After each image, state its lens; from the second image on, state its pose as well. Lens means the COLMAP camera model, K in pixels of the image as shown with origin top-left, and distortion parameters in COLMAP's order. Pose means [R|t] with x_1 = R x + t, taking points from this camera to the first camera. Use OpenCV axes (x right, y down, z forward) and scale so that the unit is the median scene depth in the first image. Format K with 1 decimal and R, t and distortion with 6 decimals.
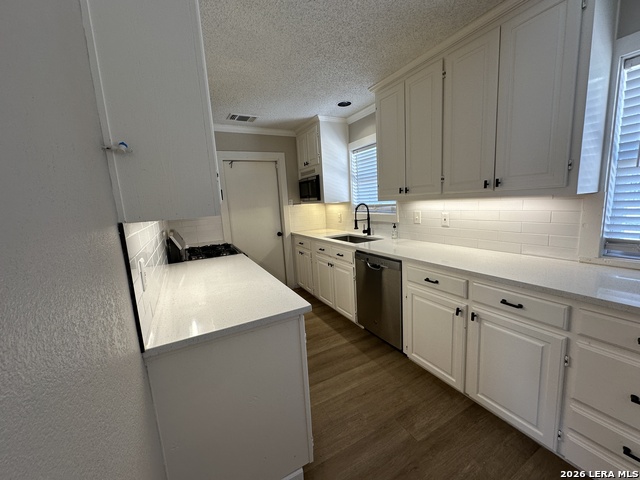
lens RADIAL K [[255.9, 0, 320.0], [0, 255.9, 240.0], [0, 0, 1]] dist [-0.000254, 0.000258]
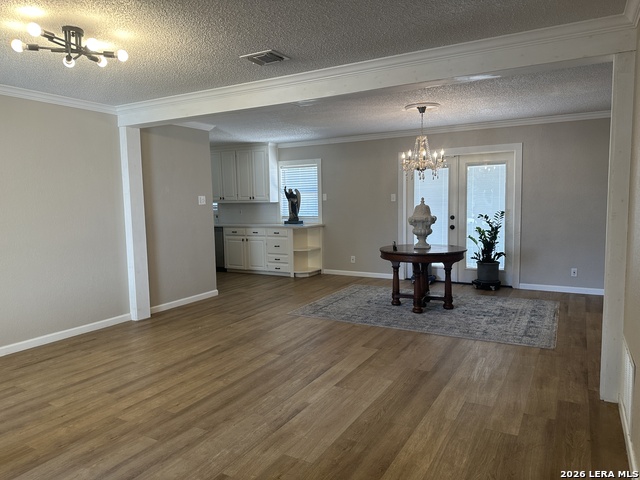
lens RADIAL K [[447.6, 0, 317.0], [0, 447.6, 240.2], [0, 0, 1]] dist [0.075831, -0.083486]
pose [[0.846551, -0.008336, 0.532242, -0.771617], [0.054048, 0.996056, -0.070367, 0.359734], [-0.529556, 0.088336, 0.843663, -1.988859]]
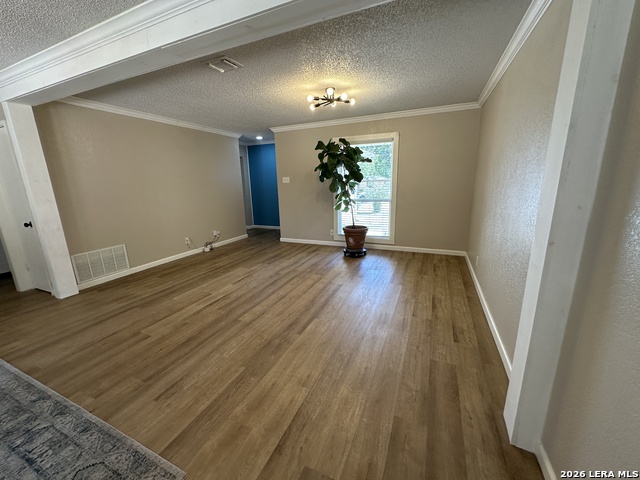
lens RADIAL K [[255.9, 0, 320.0], [0, 255.9, 240.0], [0, 0, 1]] dist [-0.000254, 0.000258]
pose [[-0.785293, 0.213946, -0.580984, 0.040446], [-0.026693, 0.925824, 0.377012, 0.028944], [0.618549, 0.311573, -0.721332, -0.132956]]
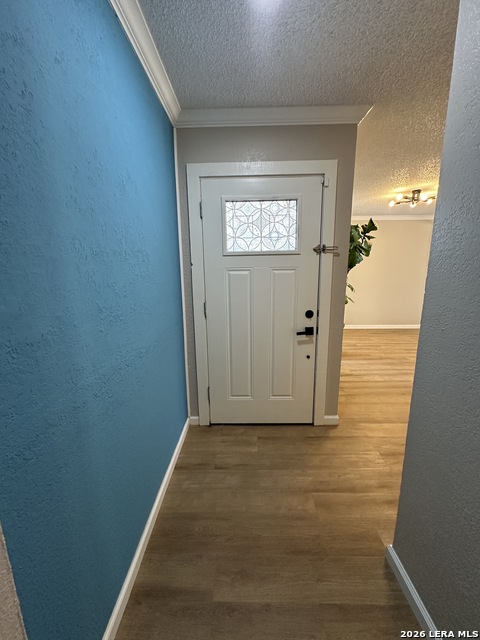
lens RADIAL K [[259.0, 0, 240.0], [0, 259.0, 320.0], [0, 0, 1]] dist [-0.001162, -0.000013]
pose [[0.874322, 0.138039, -0.465302, -0.772380], [-0.115462, 0.990335, 0.076840, 0.444246], [0.471412, -0.013459, 0.881811, -2.439632]]
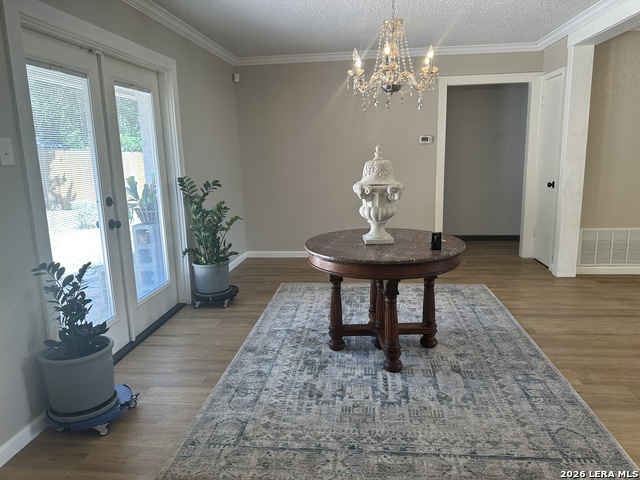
lens RADIAL K [[451.0, 0, 322.3], [0, 451.0, 235.5], [0, 0, 1]] dist [0.067604, -0.077418]
pose [[-0.822975, -0.027811, 0.567397, 0.095208], [0.159935, 0.947057, 0.278395, -0.013457], [-0.545099, 0.319859, -0.774956, 0.112157]]
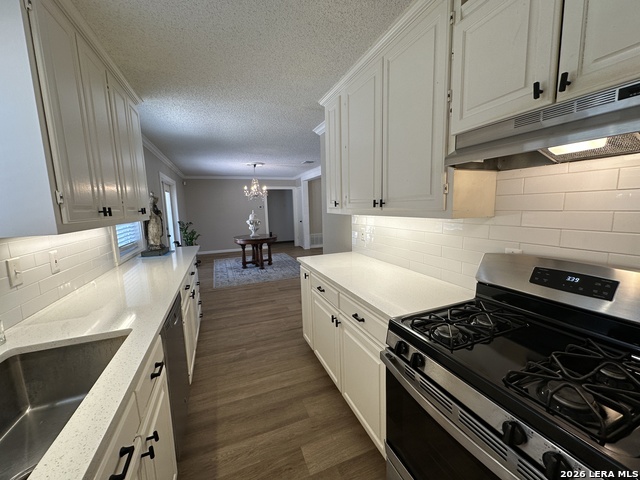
lens RADIAL K [[255.9, 0, 320.0], [0, 255.9, 240.0], [0, 0, 1]] dist [-0.000254, 0.000258]
pose [[-0.990322, 0.068570, 0.120670, -0.193883], [0.099834, 0.955924, 0.276122, -0.183245], [-0.096417, 0.285496, -0.953518, 1.155520]]
